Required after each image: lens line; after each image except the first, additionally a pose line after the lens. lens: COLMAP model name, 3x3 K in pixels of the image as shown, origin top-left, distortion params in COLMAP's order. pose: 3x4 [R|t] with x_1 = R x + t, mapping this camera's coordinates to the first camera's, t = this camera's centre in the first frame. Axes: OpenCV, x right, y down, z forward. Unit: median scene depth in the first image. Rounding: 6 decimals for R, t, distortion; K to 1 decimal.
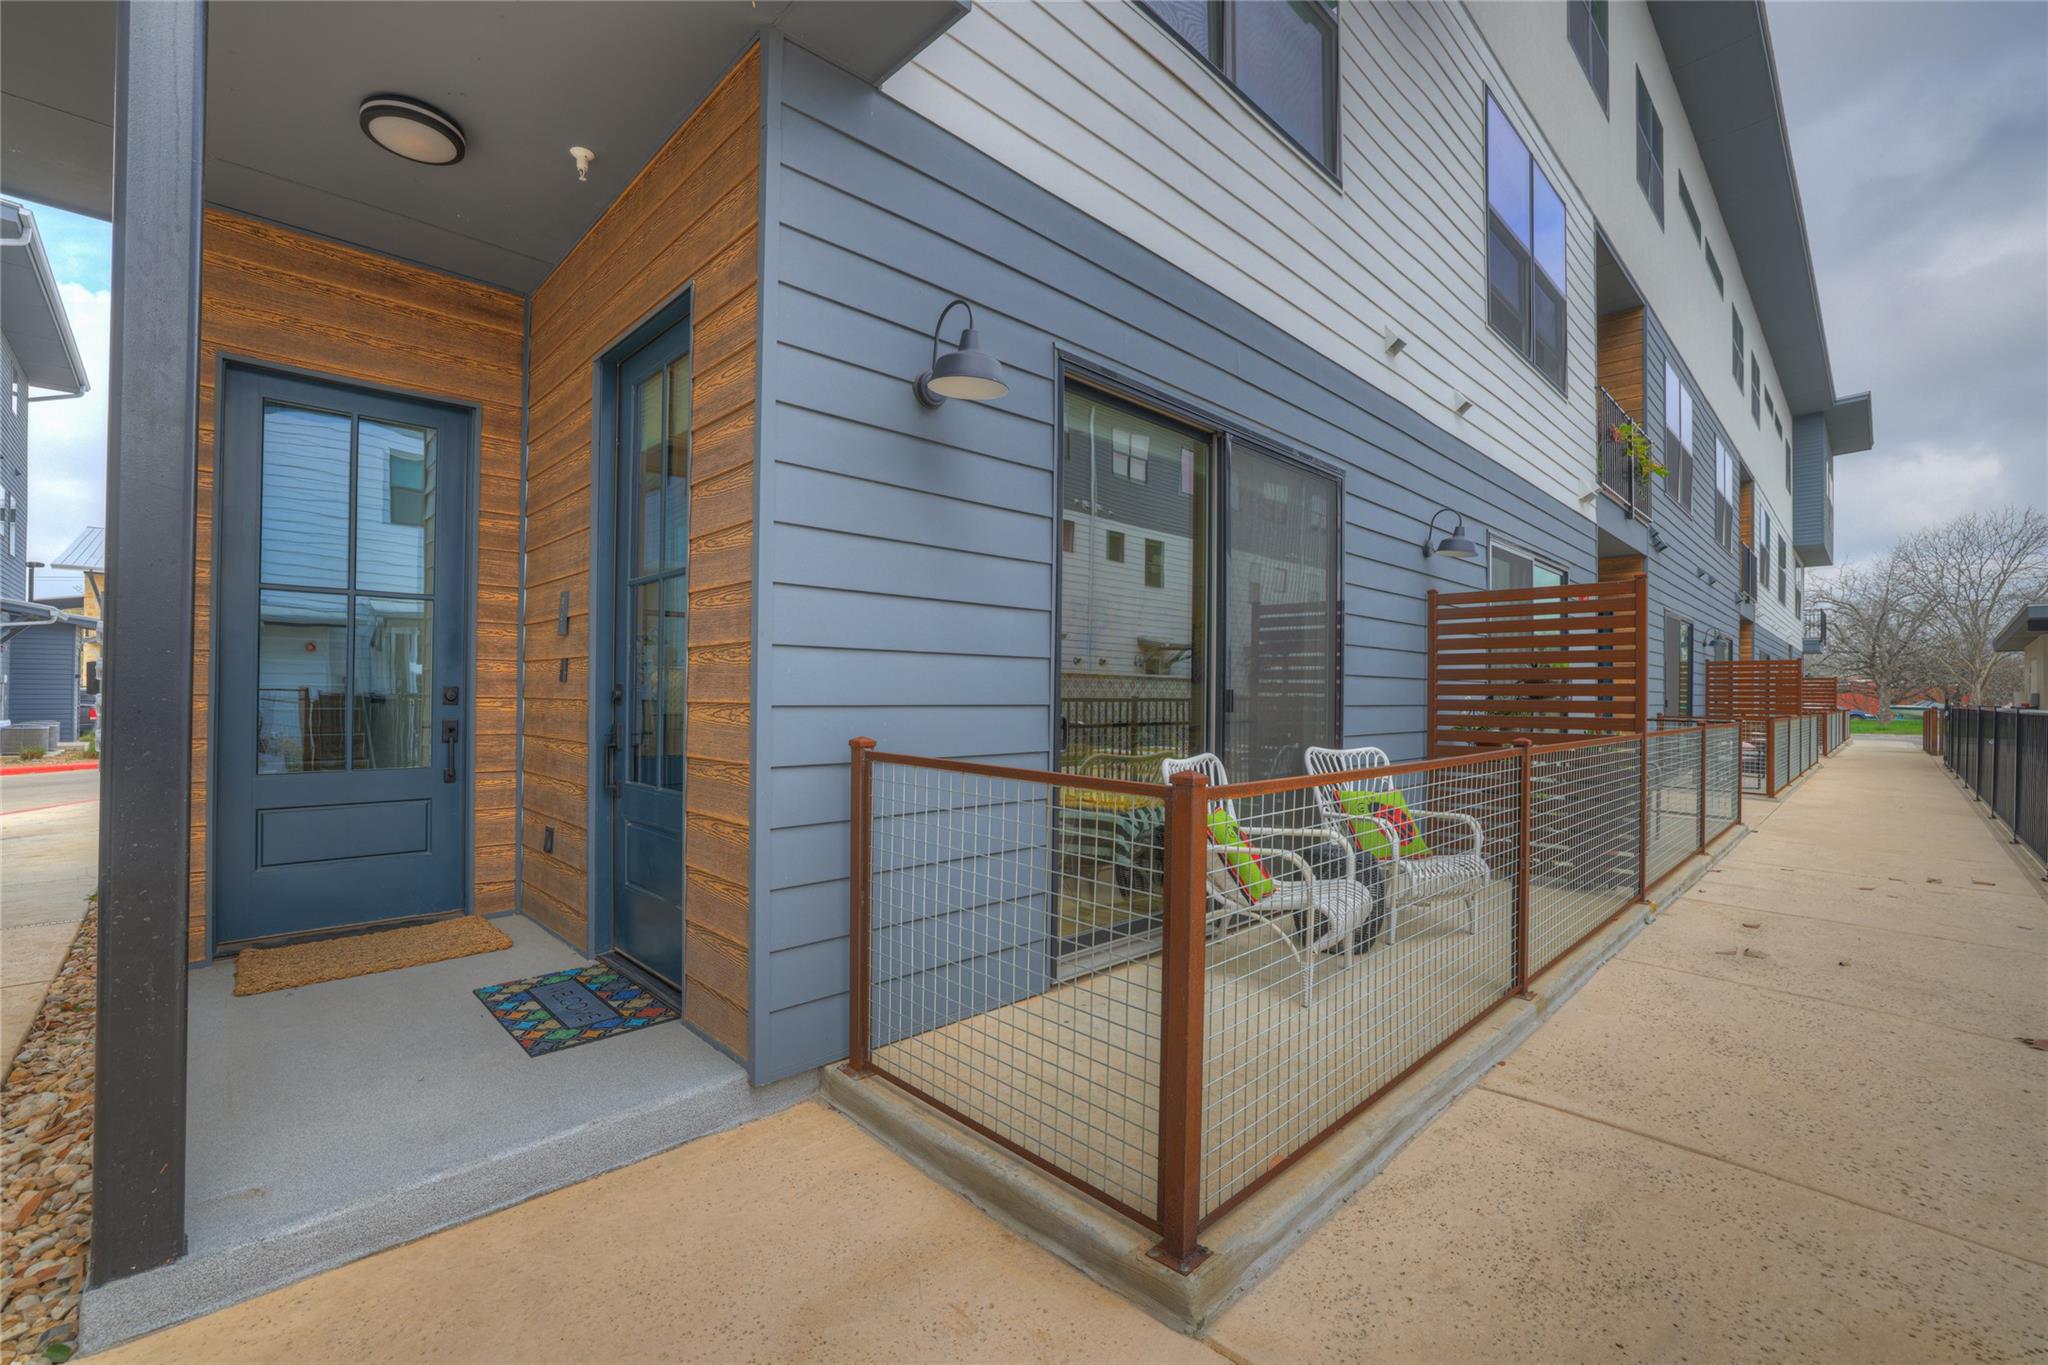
lens RADIAL K [[860.6, 0, 1018.5], [0, 860.6, 689.7], [0, 0, 1]] dist [-0.022683, 0.005975]
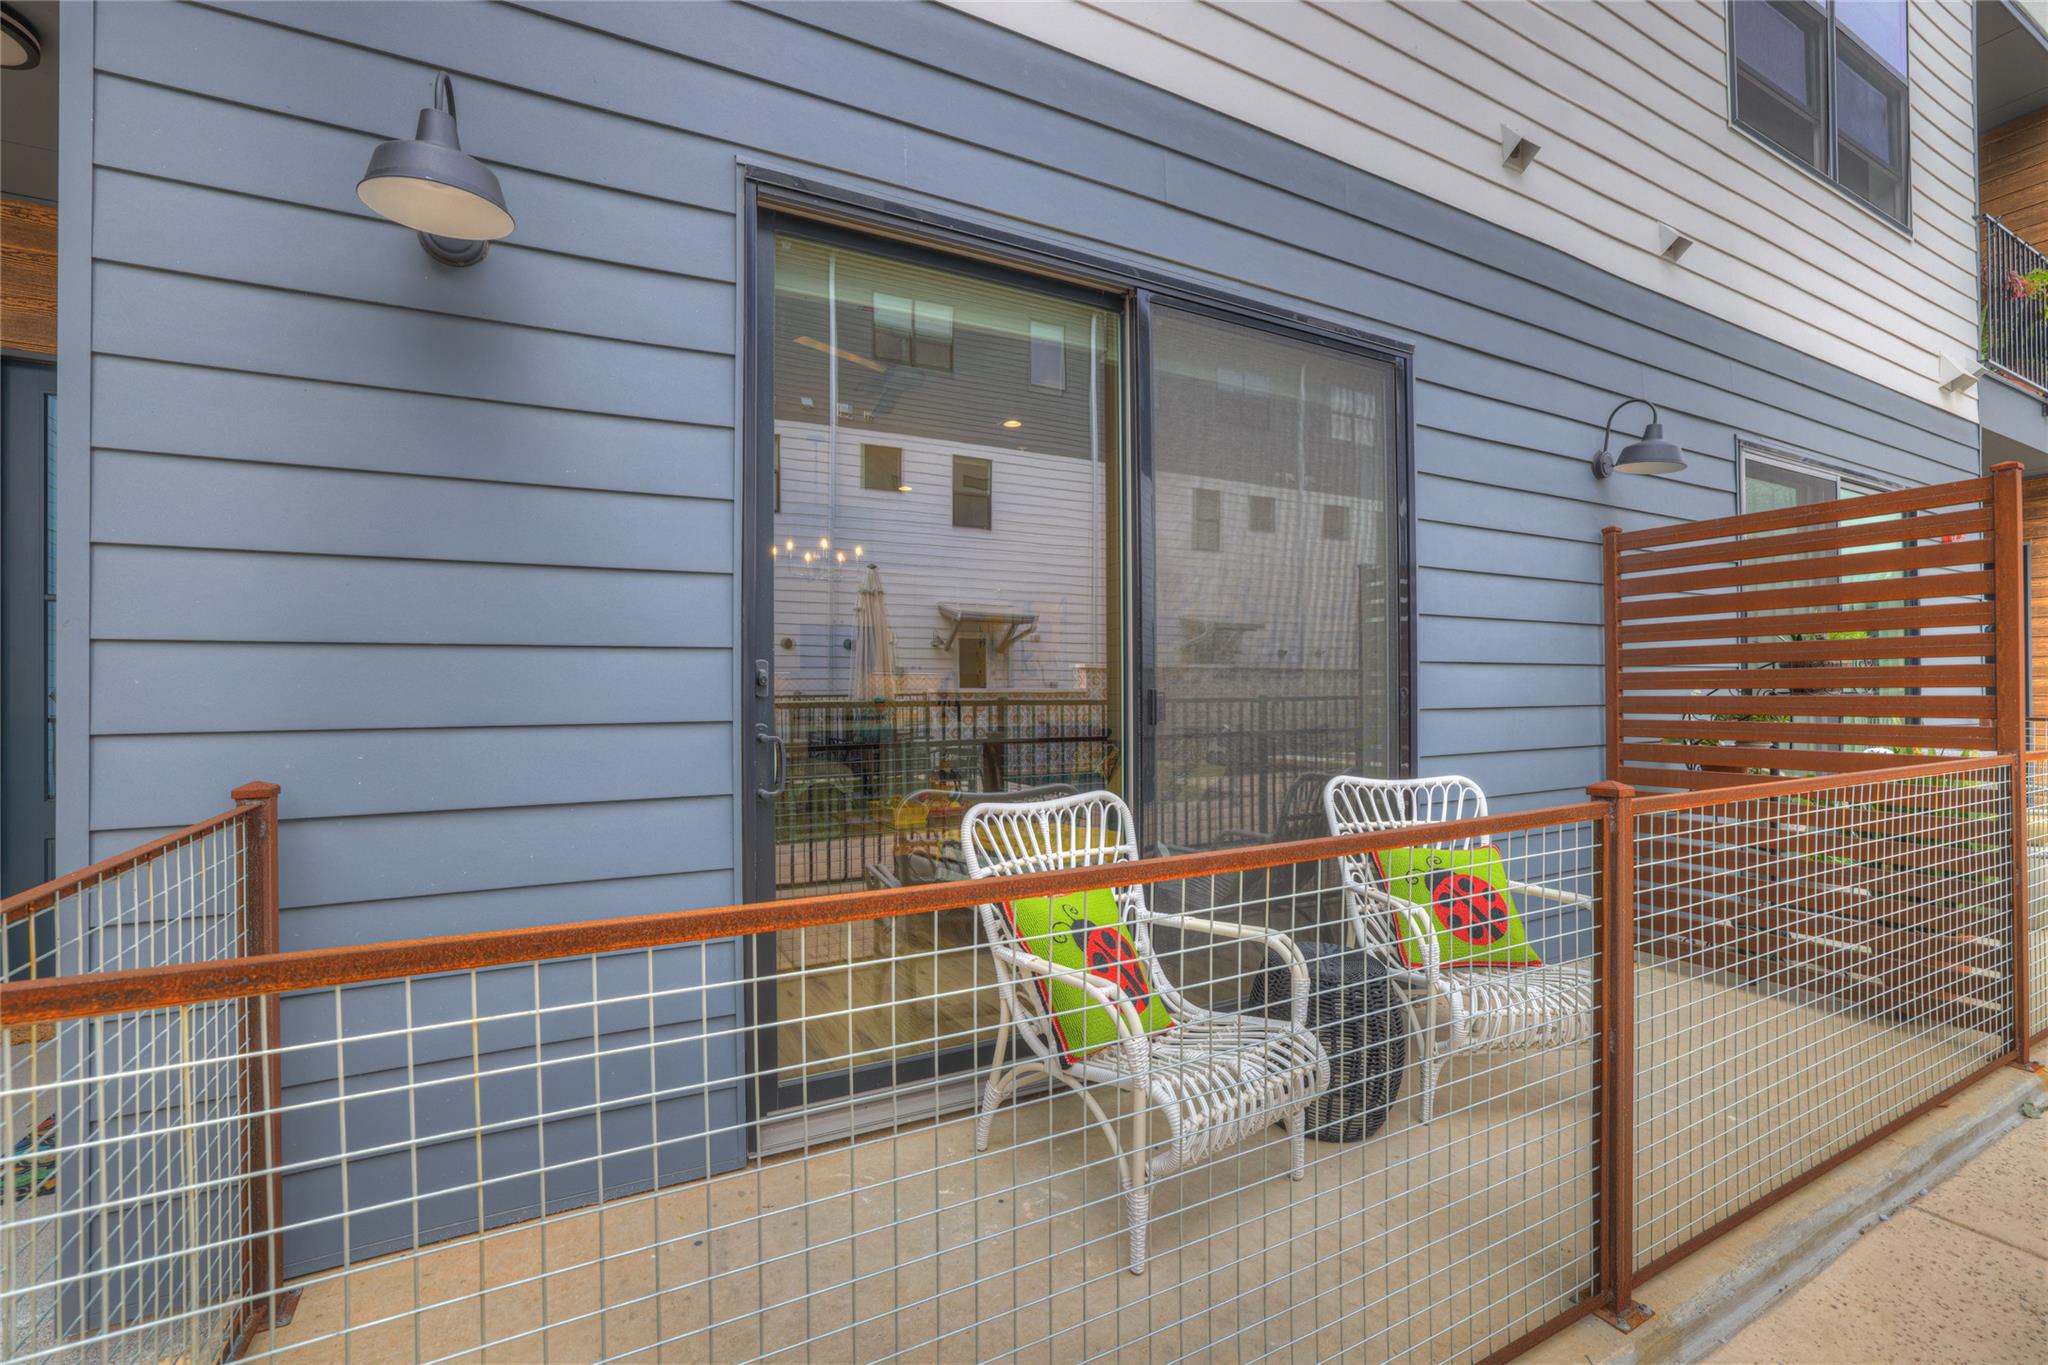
lens RADIAL K [[860.6, 0, 1012.1], [0, 860.6, 685.4], [0, 0, 1]] dist [-0.022683, 0.005975]
pose [[0.957060, -0.016127, -0.289441, 0.273331], [0.015479, 0.999870, -0.004527, -0.001598], [0.289476, -0.000148, 0.957185, 0.294934]]
